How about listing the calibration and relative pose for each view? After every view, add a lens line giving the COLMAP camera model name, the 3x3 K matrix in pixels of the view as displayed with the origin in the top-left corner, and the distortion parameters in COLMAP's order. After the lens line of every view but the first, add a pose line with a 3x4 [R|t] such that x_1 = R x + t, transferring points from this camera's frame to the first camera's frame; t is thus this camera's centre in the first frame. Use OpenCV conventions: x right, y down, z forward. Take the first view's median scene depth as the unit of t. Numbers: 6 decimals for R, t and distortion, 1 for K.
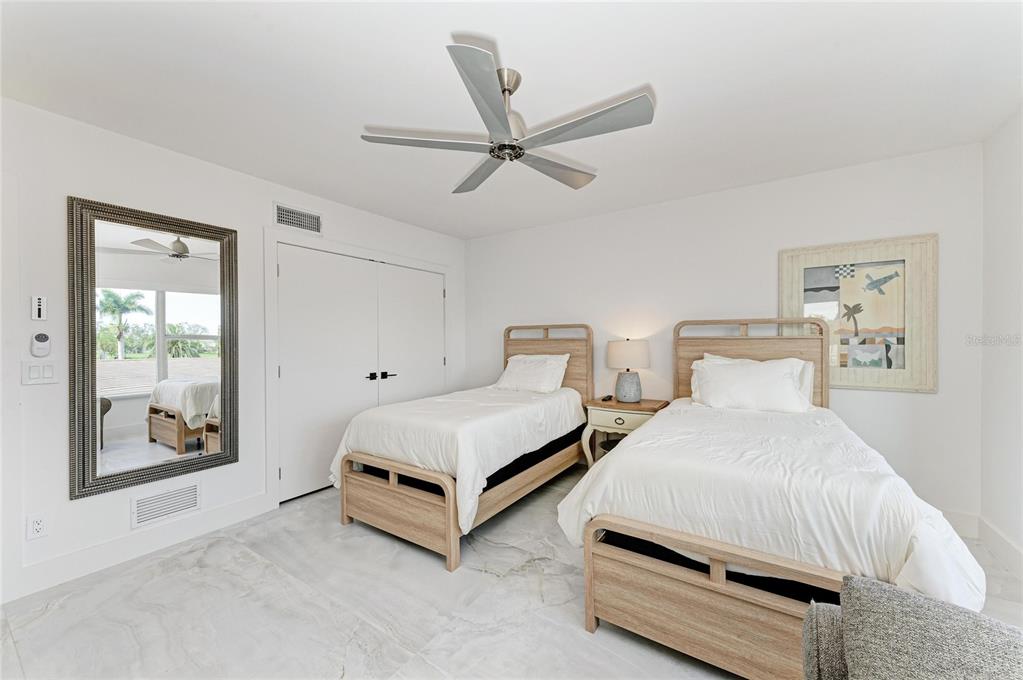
lens RADIAL K [[394.2, 0, 513.1], [0, 394.2, 343.7], [0, 0, 1]] dist [0.011072, 0.000637]
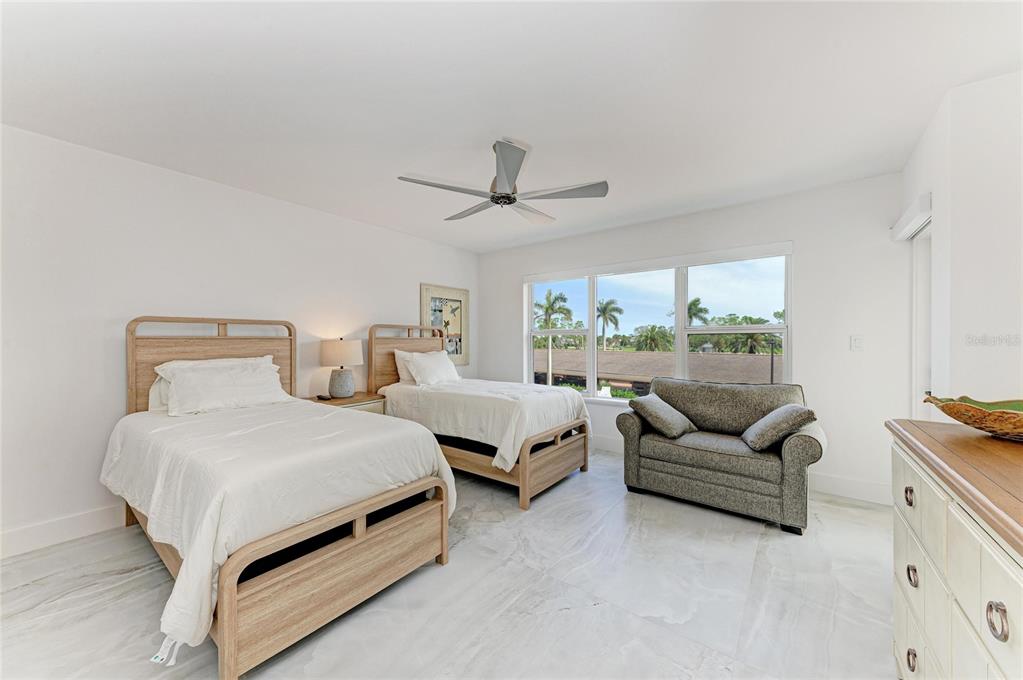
lens RADIAL K [[362.1, 0, 530.8], [0, 362.1, 338.6], [0, 0, 1]] dist [0.011221, -0.001953]
pose [[0.034021, 0.006819, 0.999398, -0.823726], [0.007933, 0.999943, -0.007093, 0.000156], [-0.999390, 0.008169, 0.033965, 0.558391]]
